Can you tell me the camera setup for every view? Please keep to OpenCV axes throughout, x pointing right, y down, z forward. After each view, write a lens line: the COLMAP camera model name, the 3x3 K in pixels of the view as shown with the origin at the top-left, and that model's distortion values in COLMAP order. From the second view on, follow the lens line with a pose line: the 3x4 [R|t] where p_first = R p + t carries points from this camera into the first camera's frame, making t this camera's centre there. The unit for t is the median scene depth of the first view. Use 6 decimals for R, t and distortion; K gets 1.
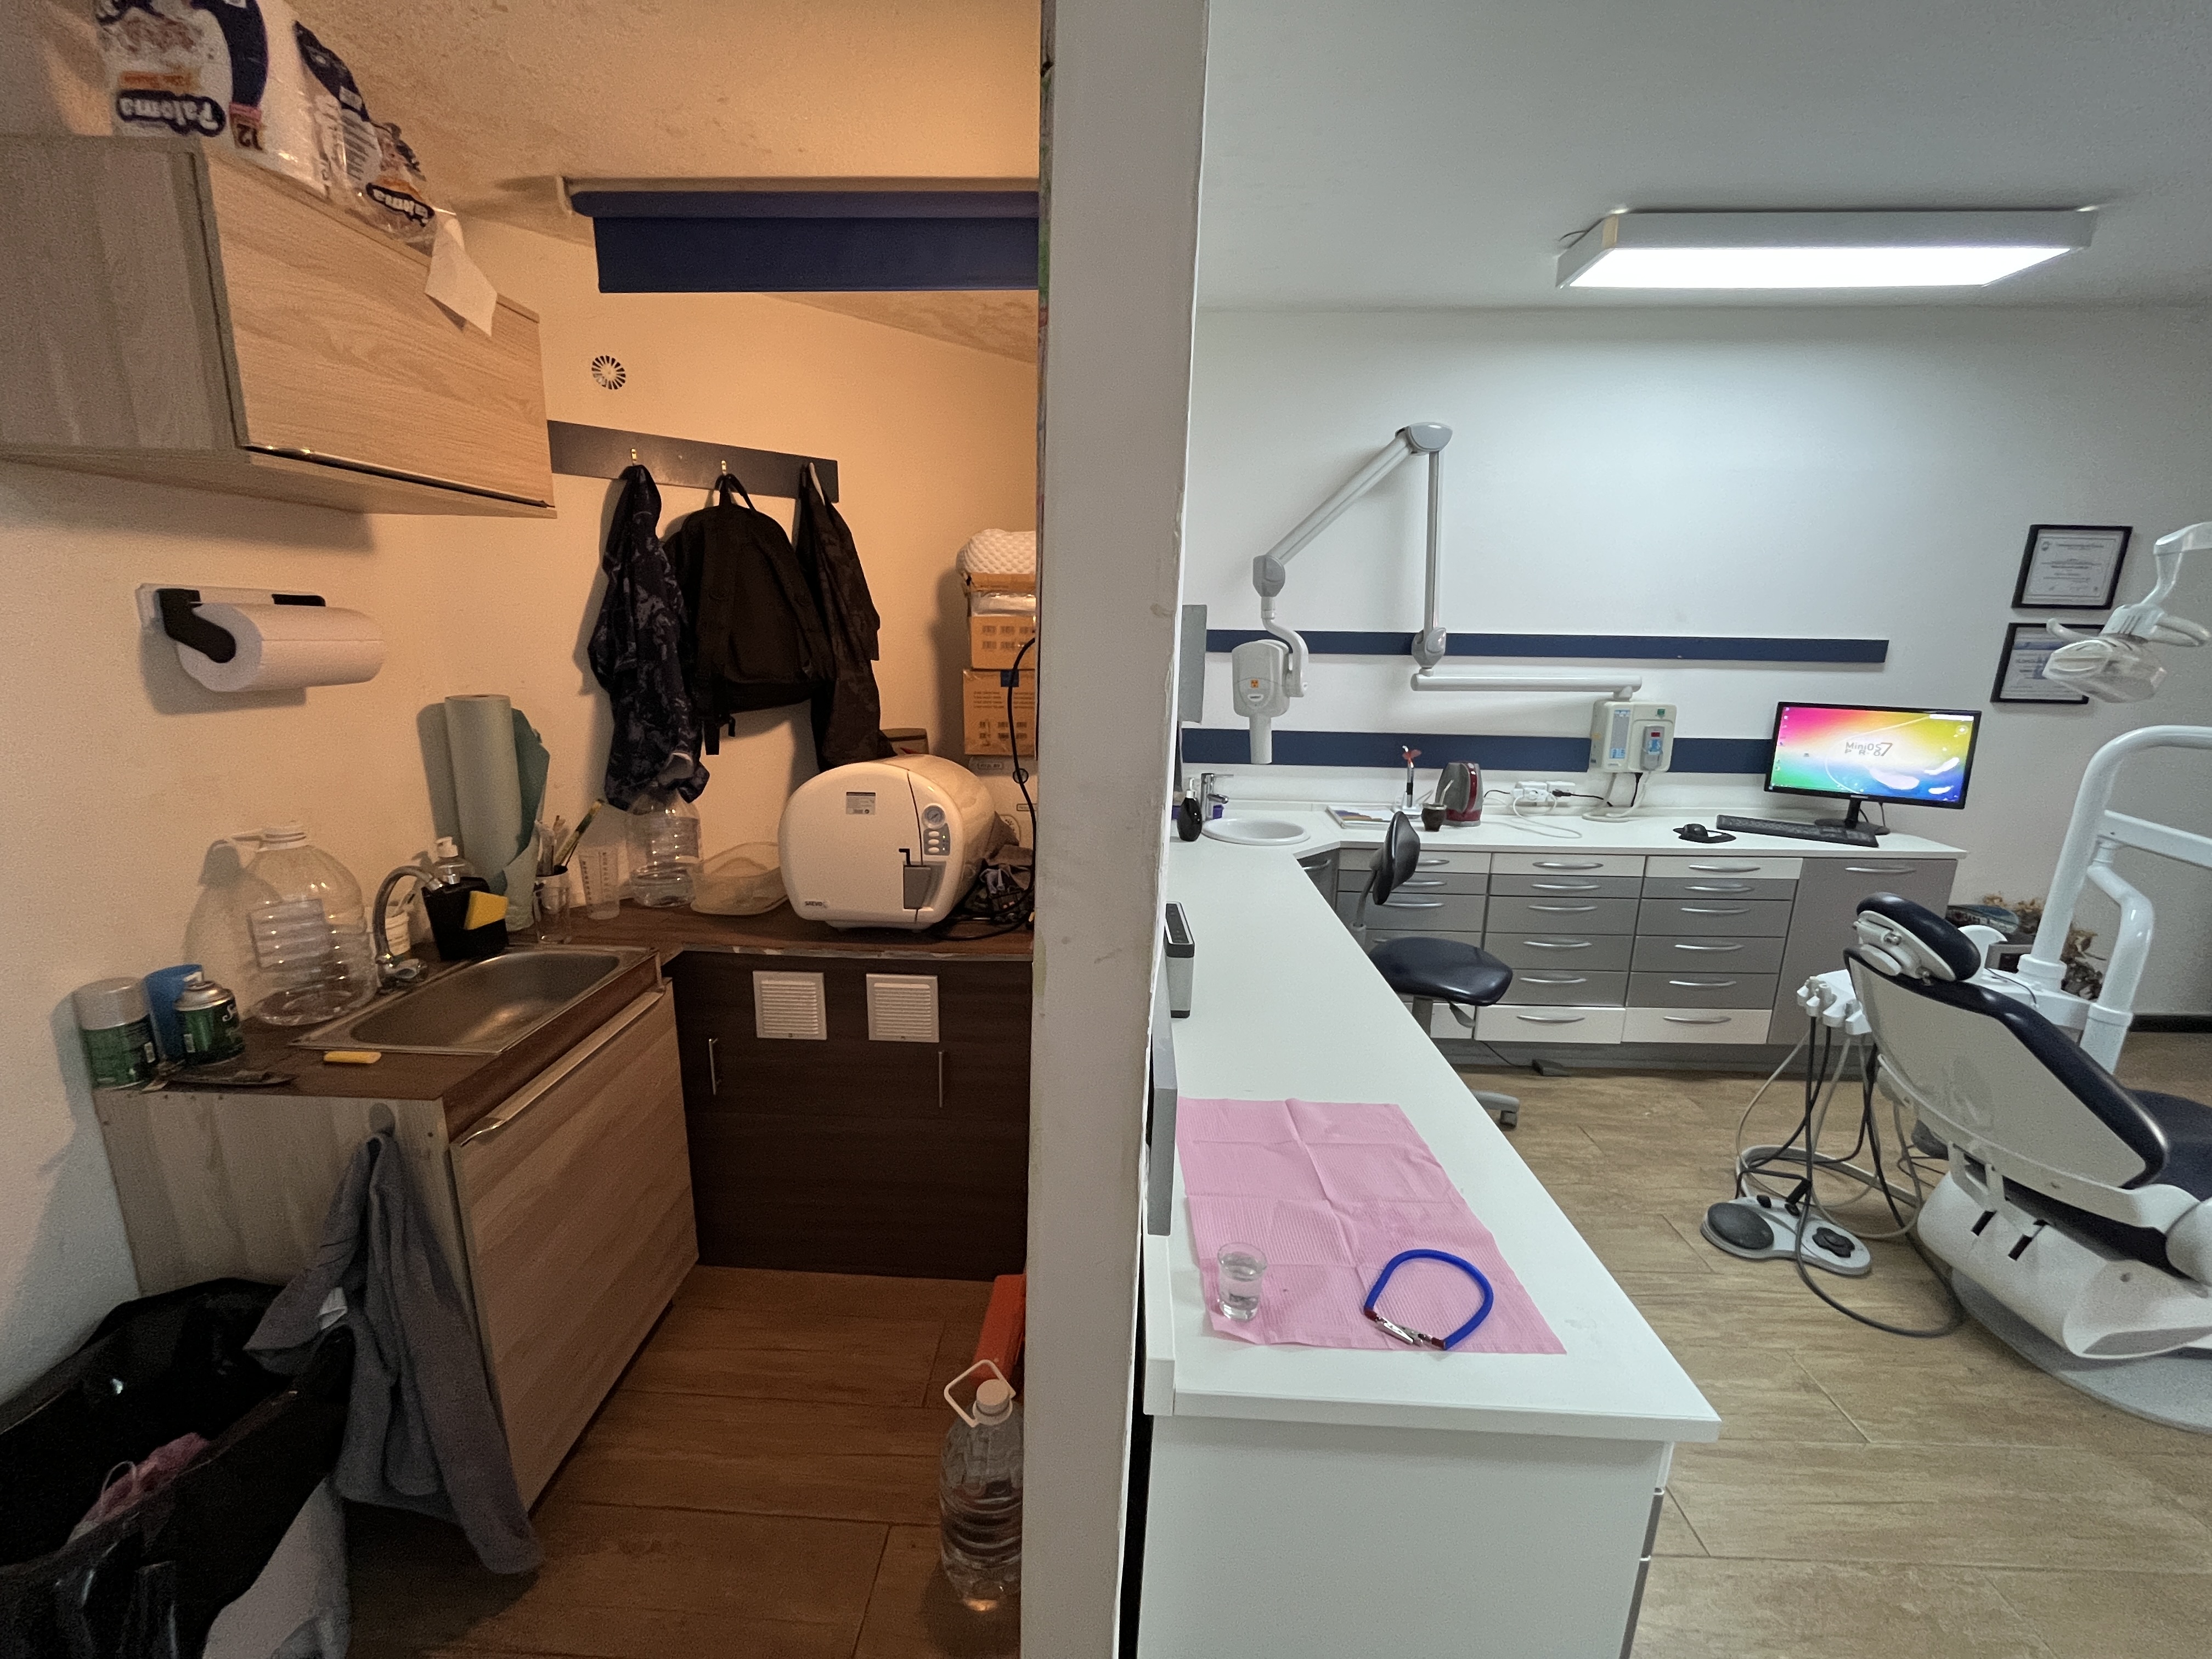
lens RADIAL K [[897.1, 0, 1105.5], [0, 897.1, 826.6], [0, 0, 1]] dist [-0.002683, -0.000272]
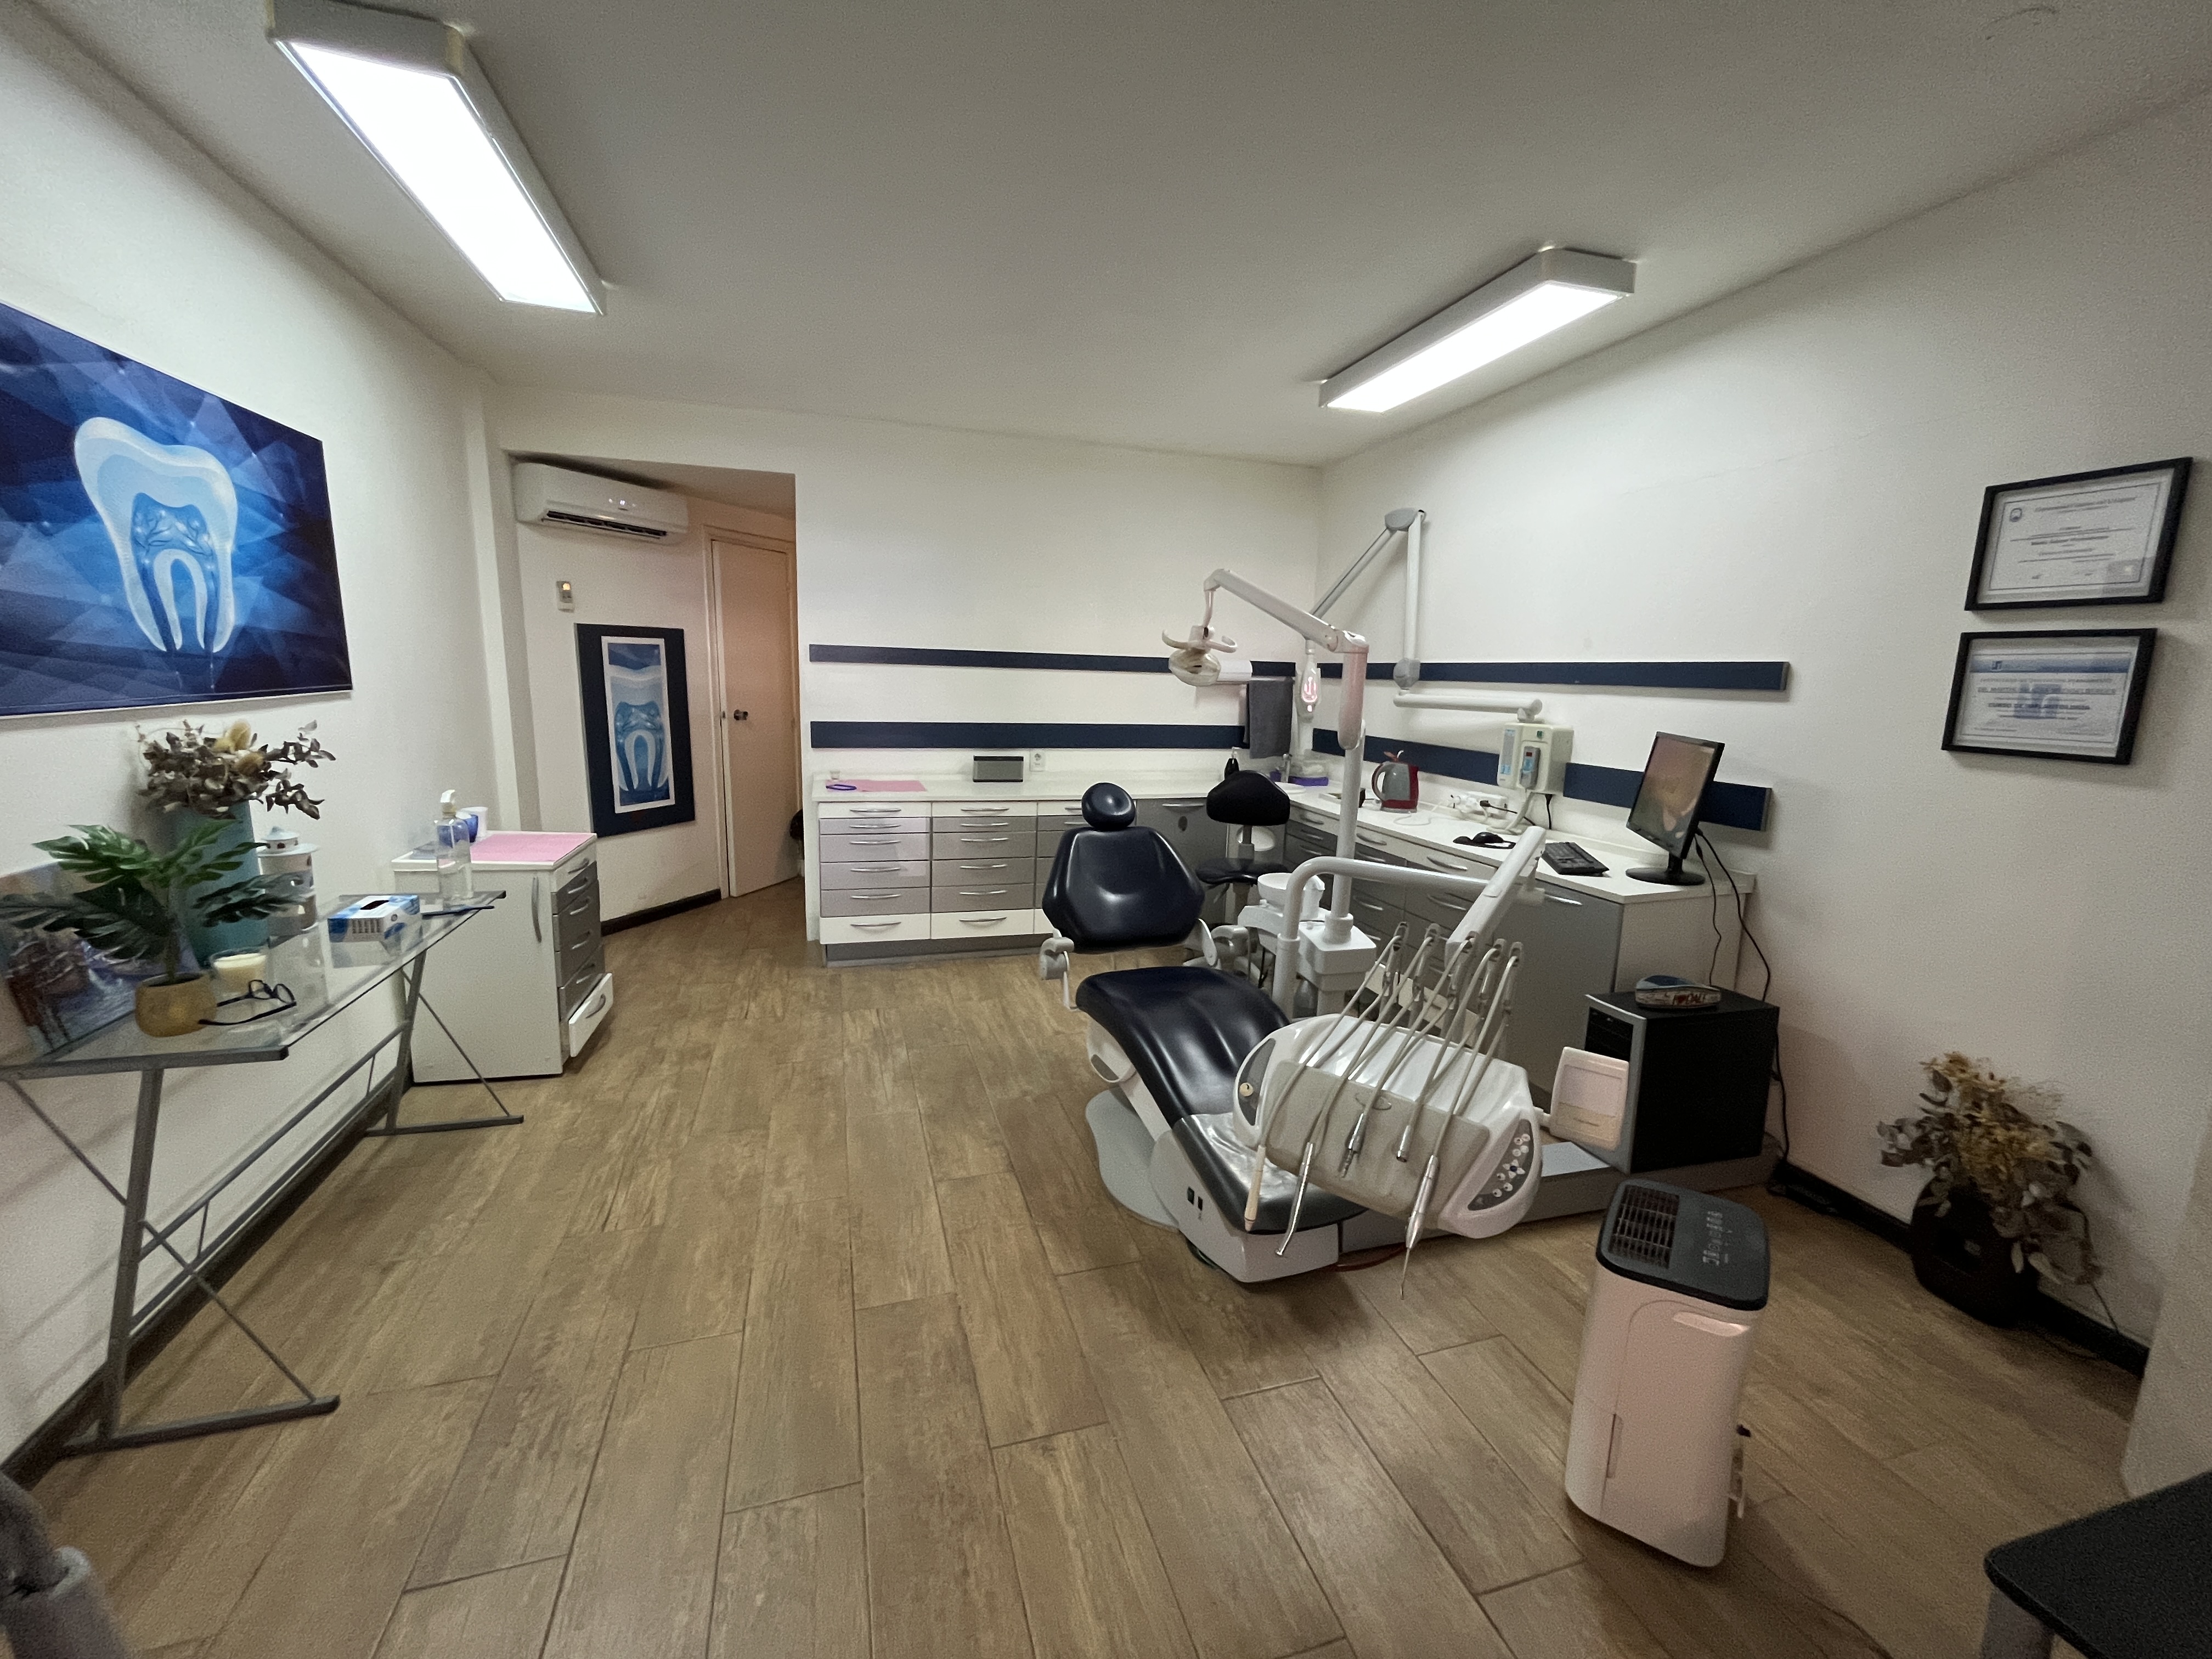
lens RADIAL K [[897.1, 0, 1105.5], [0, 897.1, 826.6], [0, 0, 1]] dist [-0.002683, -0.000272]
pose [[0.309585, 0.154373, -0.938257, 1.785251], [-0.226594, 0.970284, 0.084876, 0.003338], [0.923478, 0.186327, 0.335365, 0.249749]]
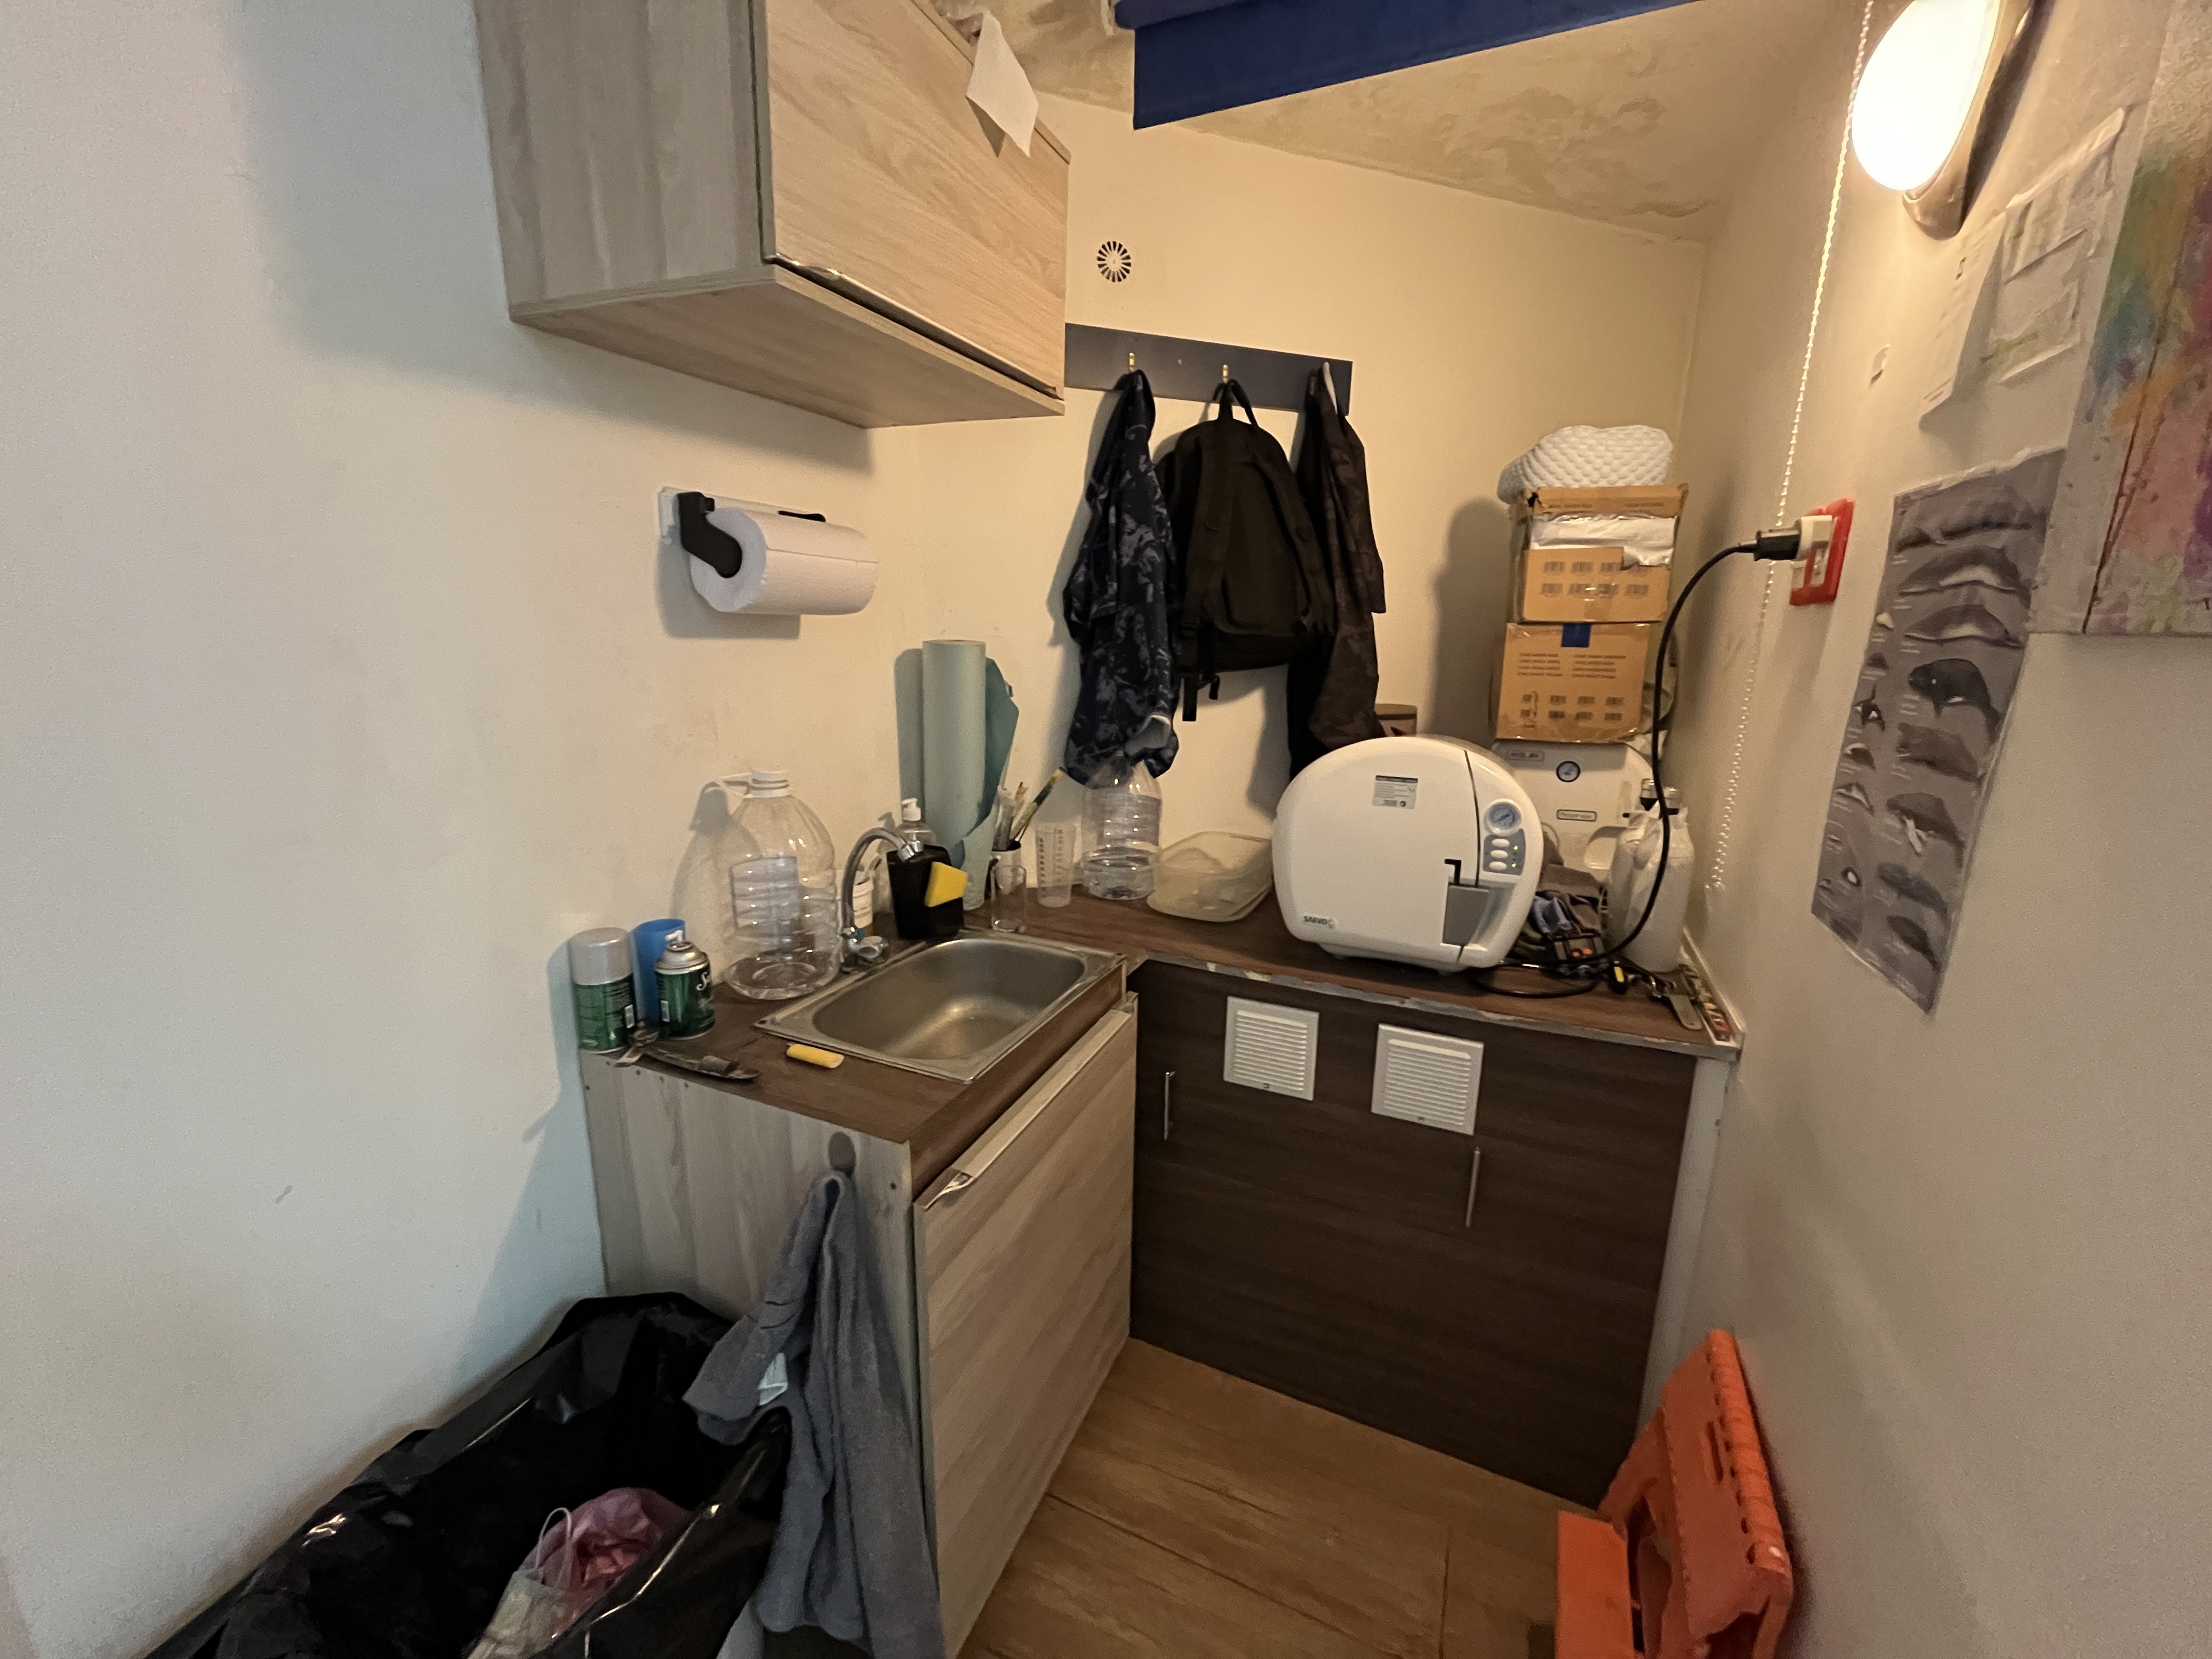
lens RADIAL K [[897.1, 0, 1105.5], [0, 897.1, 826.6], [0, 0, 1]] dist [-0.002683, -0.000272]
pose [[0.925682, 0.081113, -0.369505, -0.215553], [-0.081568, 0.996563, 0.014420, 0.010761], [0.369405, 0.016792, 0.929117, 0.231802]]
